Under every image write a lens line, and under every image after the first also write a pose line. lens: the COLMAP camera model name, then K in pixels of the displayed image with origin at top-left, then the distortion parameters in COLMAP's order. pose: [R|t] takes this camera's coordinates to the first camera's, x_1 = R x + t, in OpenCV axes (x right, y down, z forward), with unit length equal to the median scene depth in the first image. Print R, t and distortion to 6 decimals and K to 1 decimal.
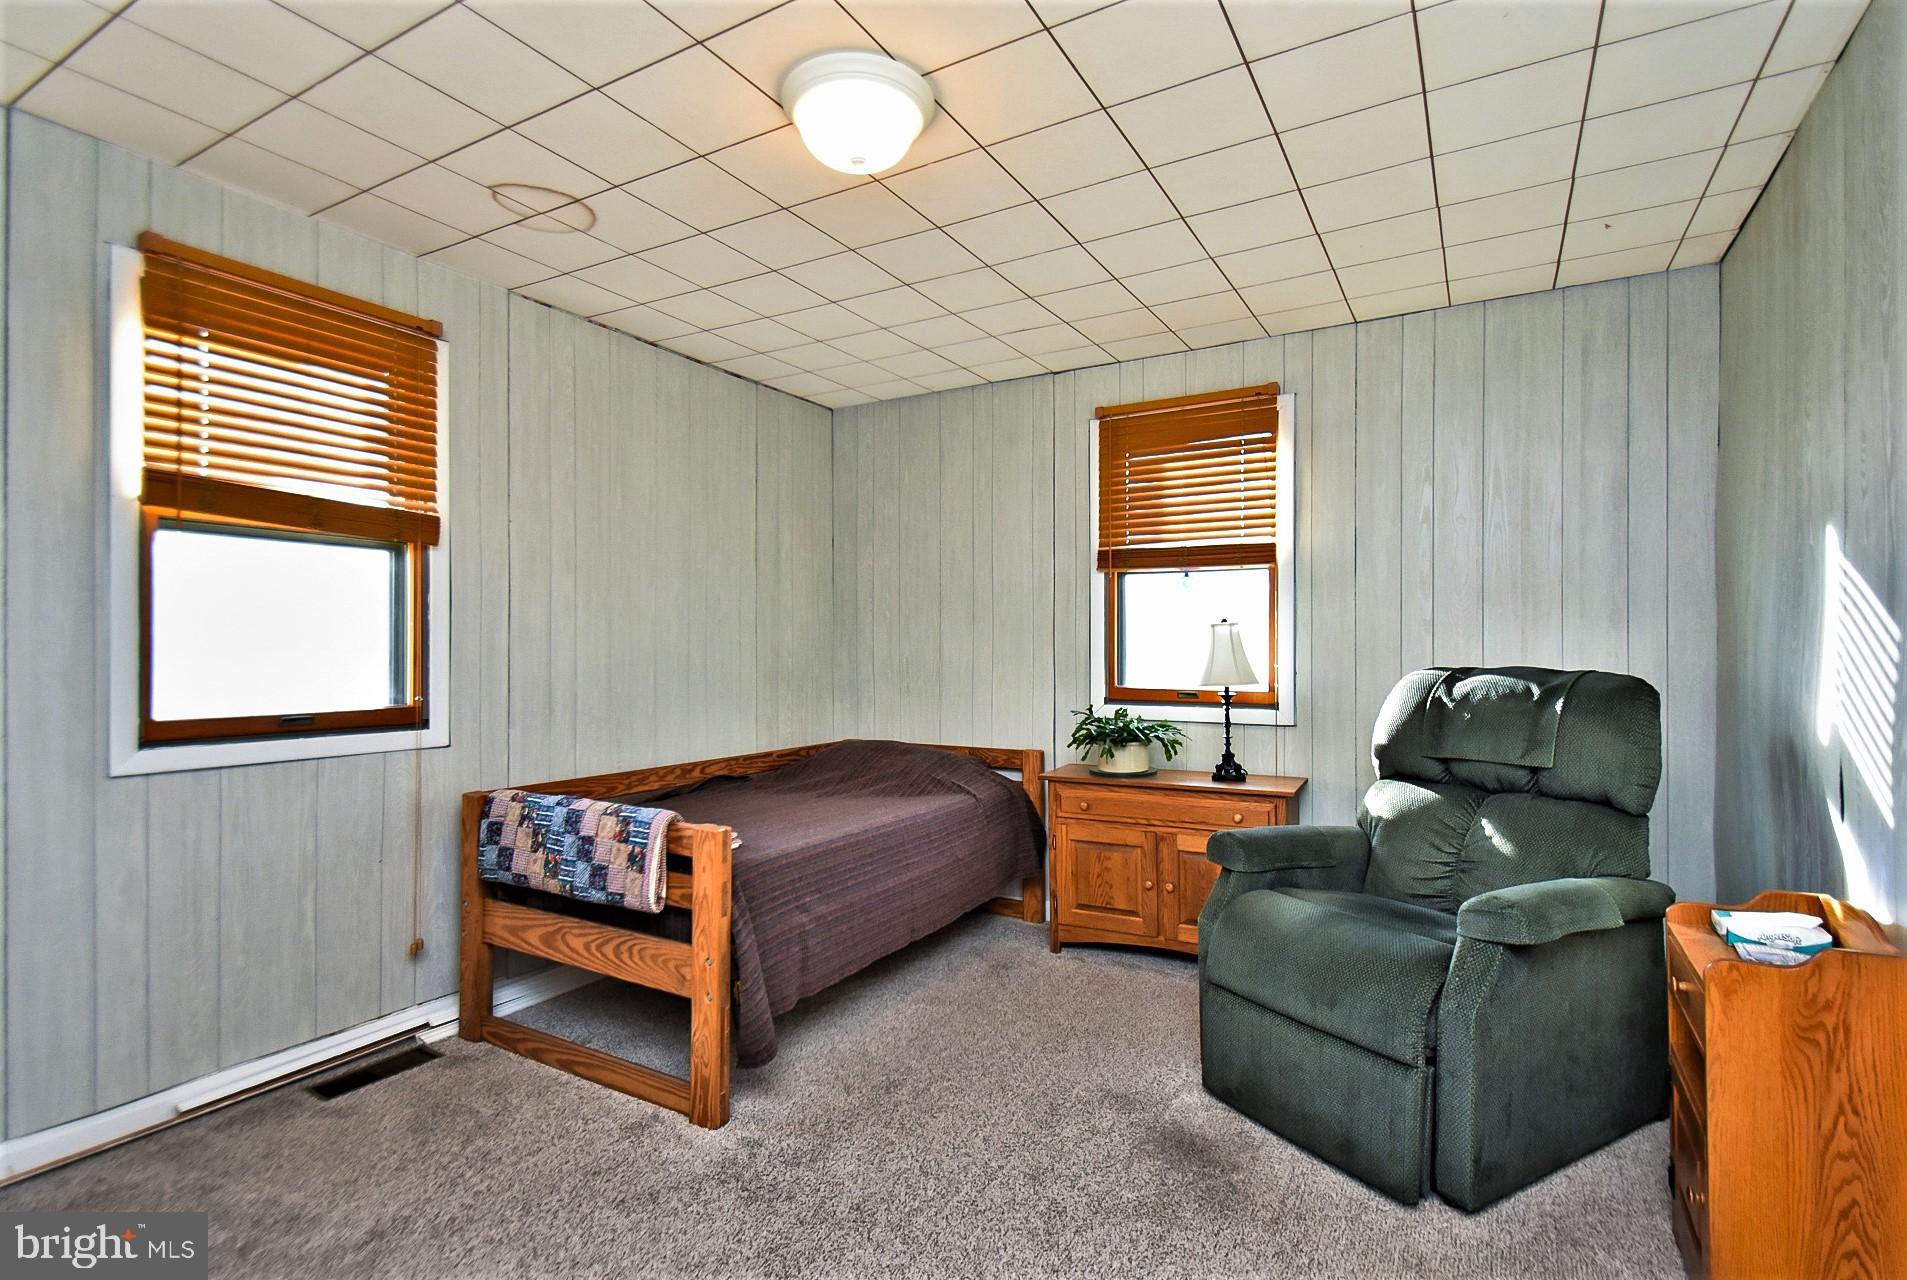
lens RADIAL K [[914.4, 0, 962.3], [0, 914.4, 643.7], [0, 0, 1]] dist [0.006003, -0.007462]
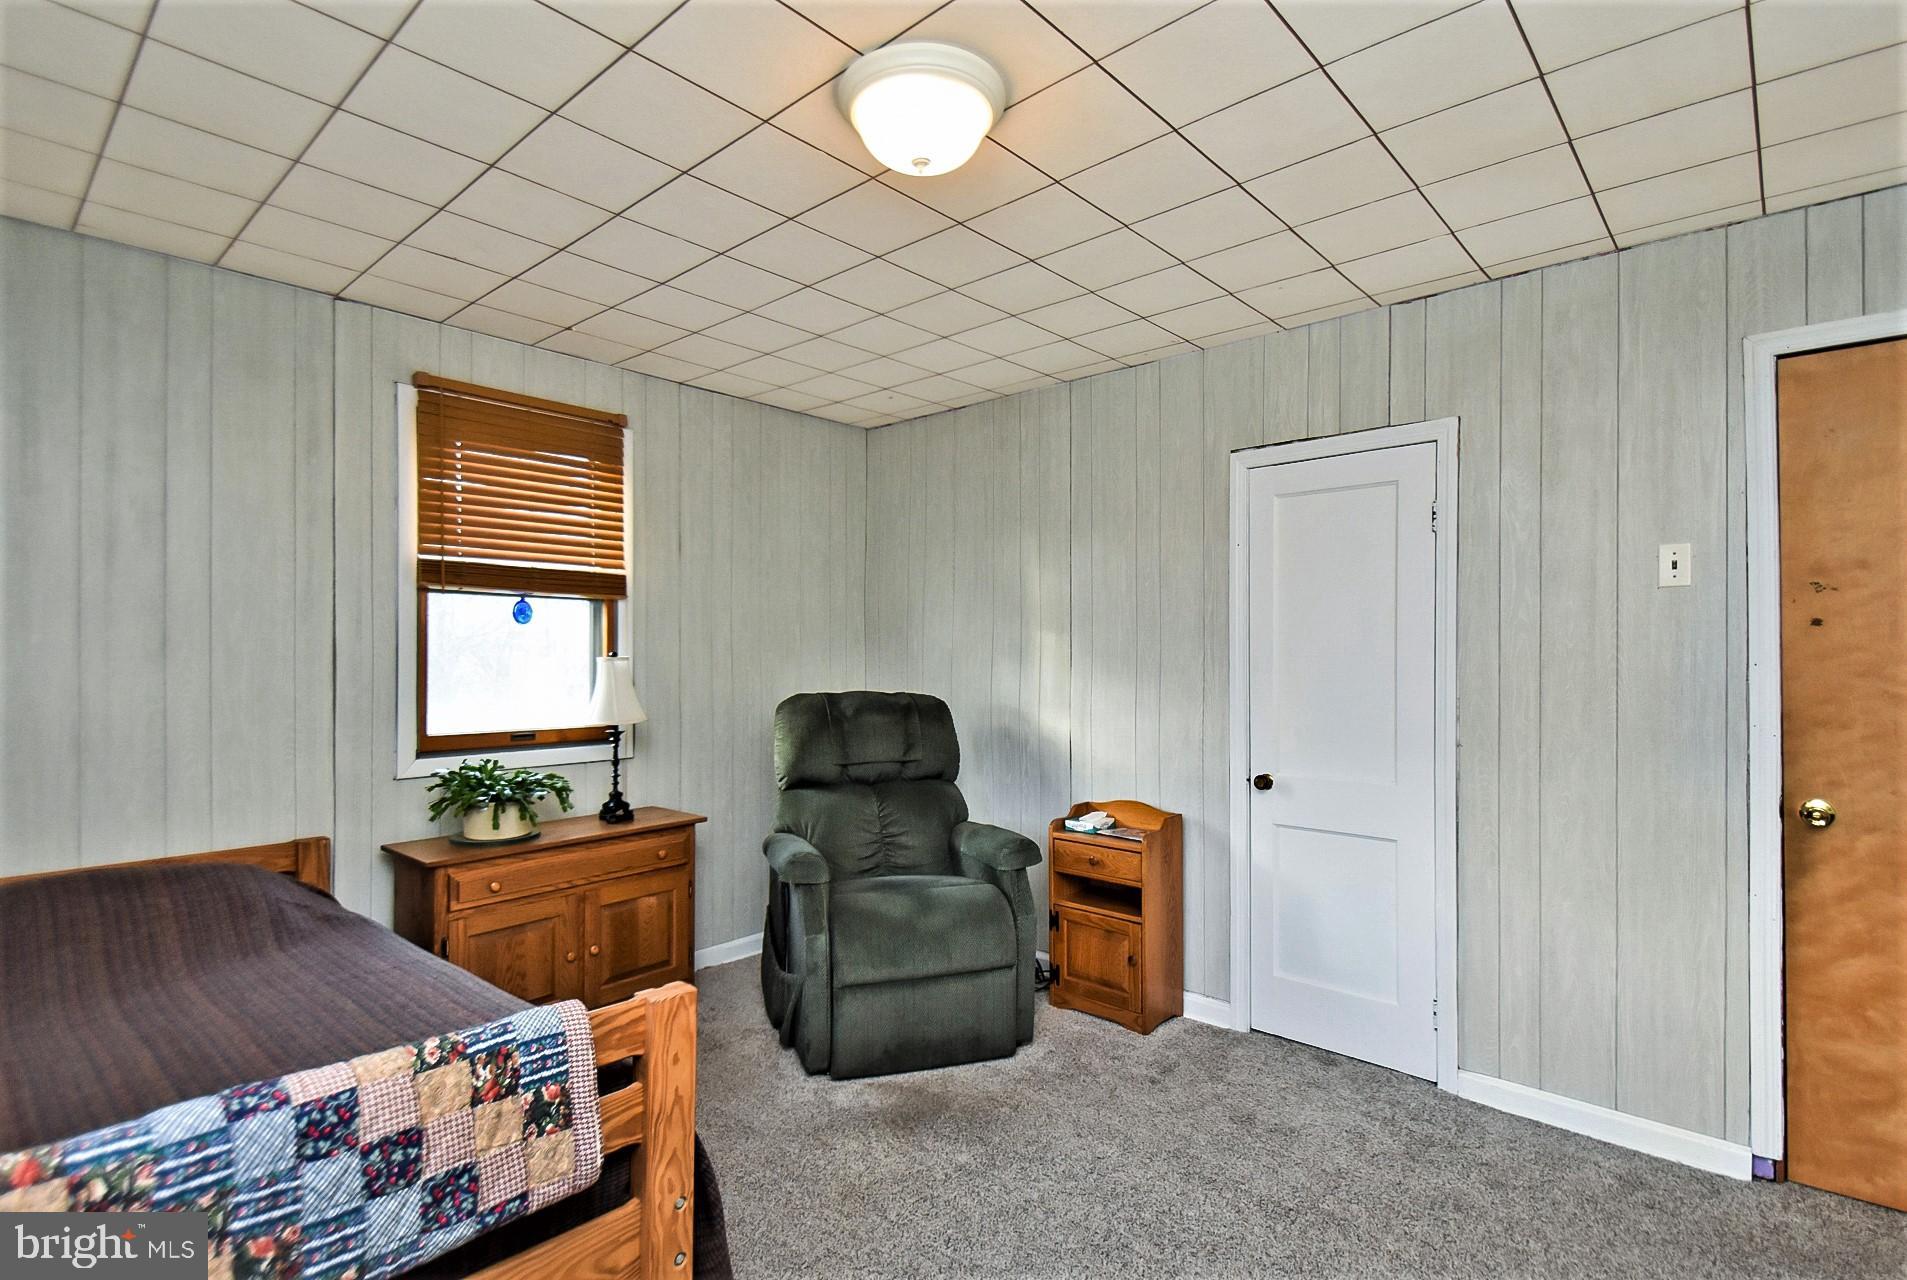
lens RADIAL K [[914.4, 0, 958.9], [0, 914.4, 650.9], [0, 0, 1]] dist [0.006003, -0.007462]
pose [[0.207116, 0.011064, 0.978254, -0.755197], [-0.001674, 0.999939, -0.010955, -0.024516], [-0.978315, 0.000632, 0.207121, 0.594201]]
